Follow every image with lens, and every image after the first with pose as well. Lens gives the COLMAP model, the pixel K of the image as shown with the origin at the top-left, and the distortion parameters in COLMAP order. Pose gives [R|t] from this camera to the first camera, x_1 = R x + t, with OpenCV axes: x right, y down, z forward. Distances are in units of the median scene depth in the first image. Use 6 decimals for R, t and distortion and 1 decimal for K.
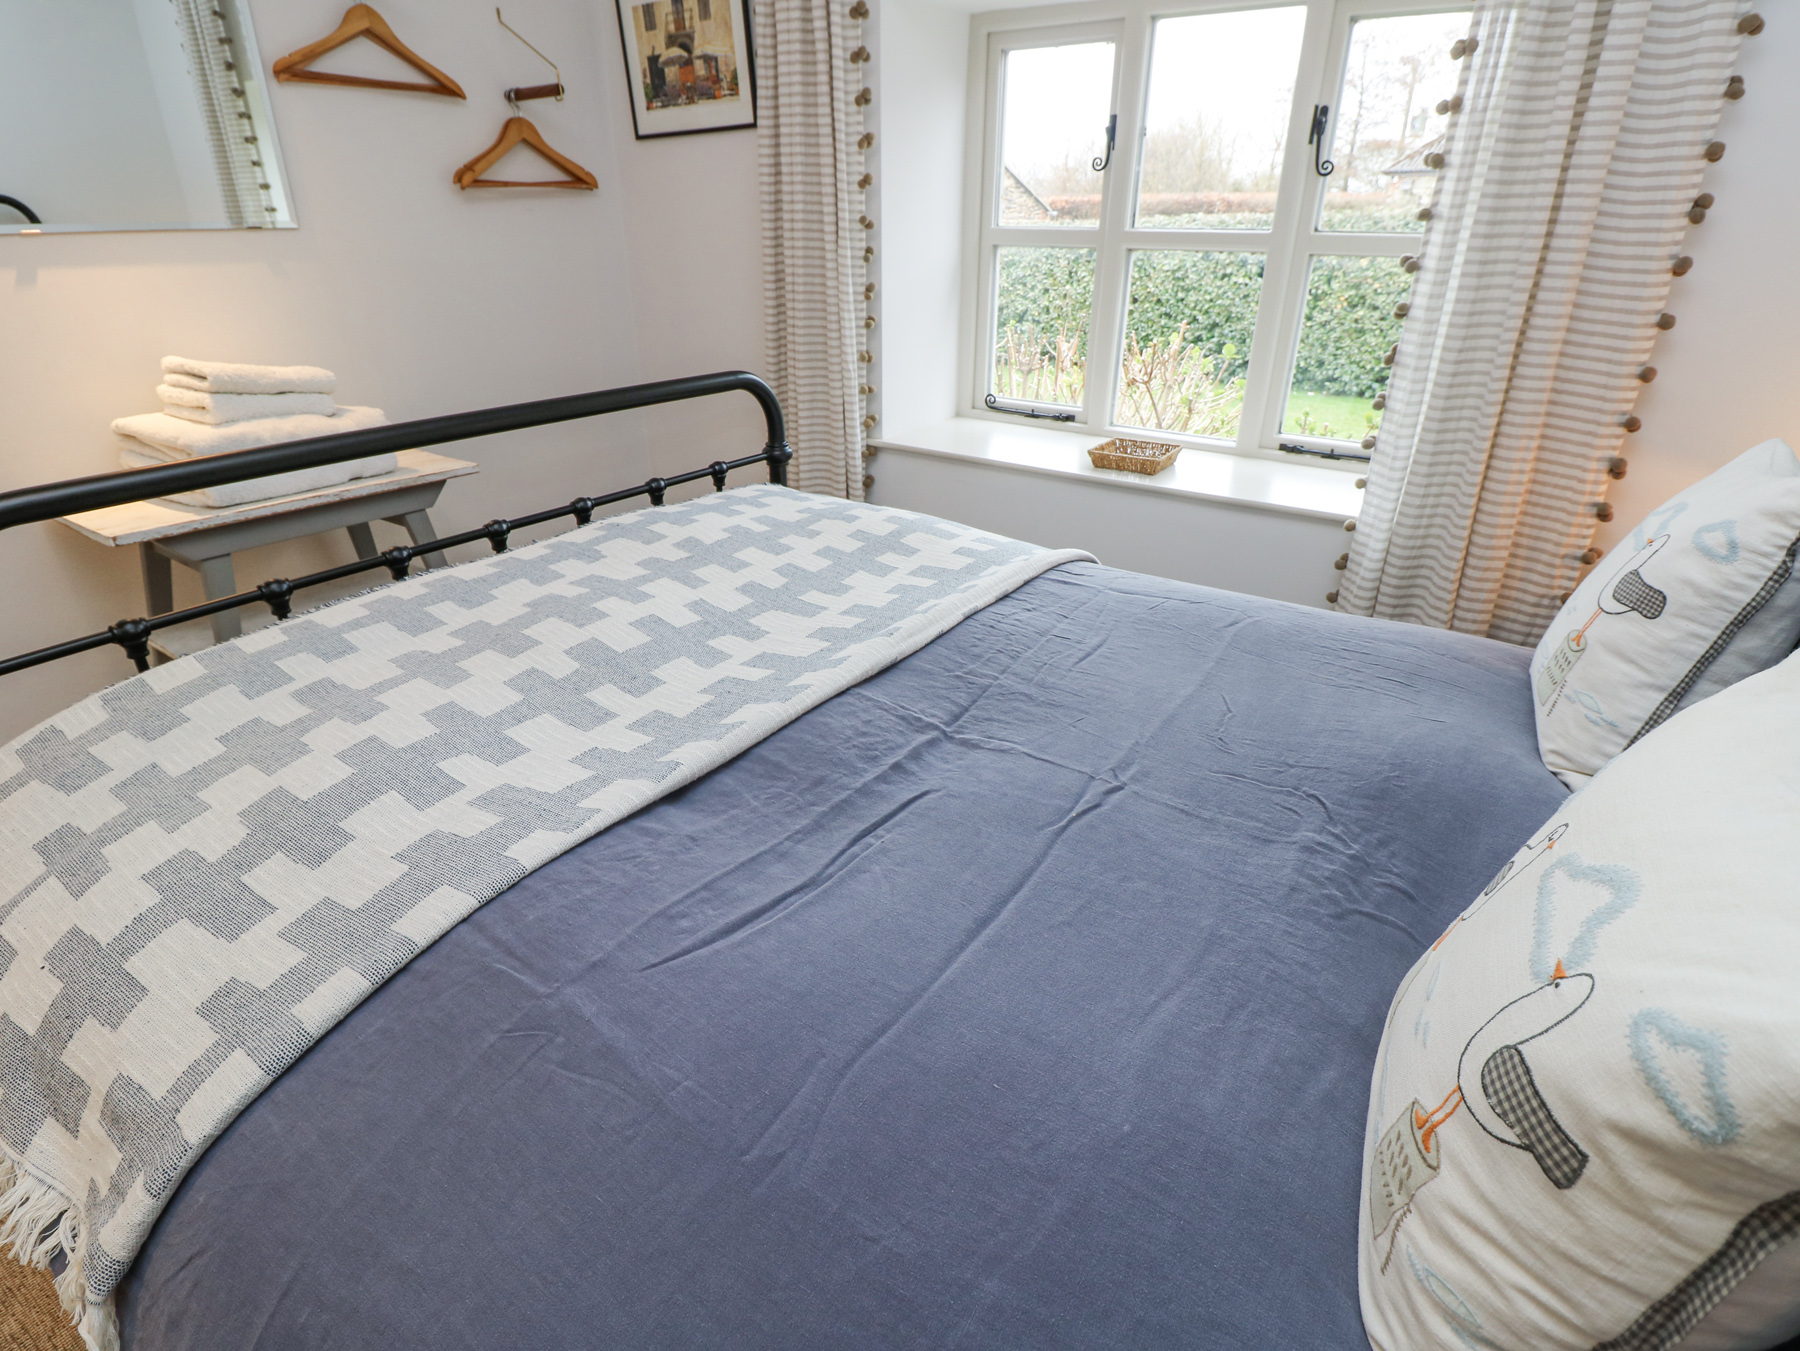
lens RADIAL K [[961.3, 0, 897.0], [0, 961.3, 680.6], [0, 0, 1]] dist [-0.000609, -0.011093]
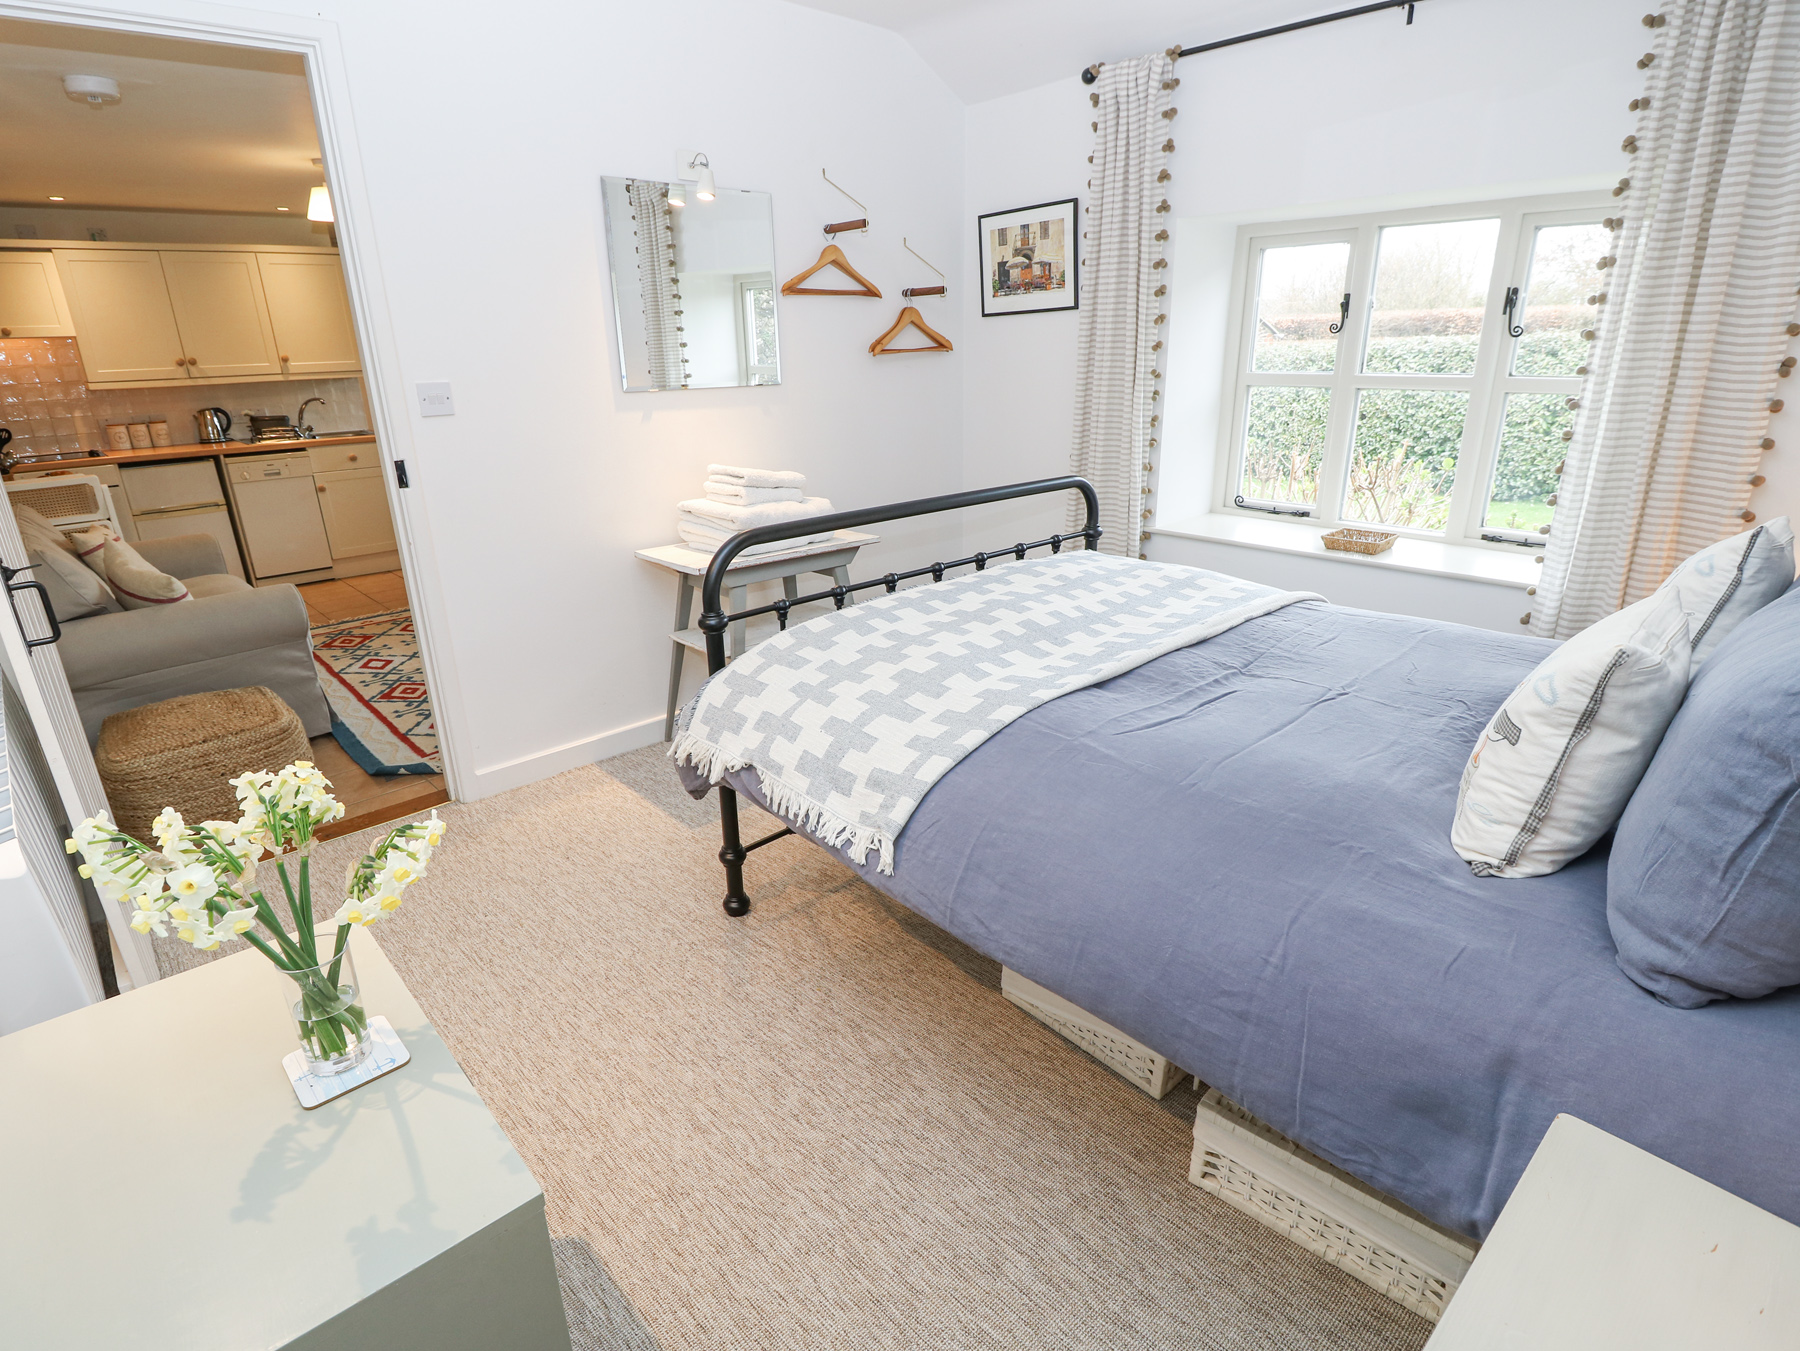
lens RADIAL K [[961.3, 0, 893.1], [0, 961.3, 676.6], [0, 0, 1]] dist [-0.000609, -0.011093]
pose [[0.976927, 0.048422, -0.208013, -0.124662], [-0.071336, 0.992005, -0.104102, 0.177263], [0.201309, 0.116539, 0.972571, -0.513047]]
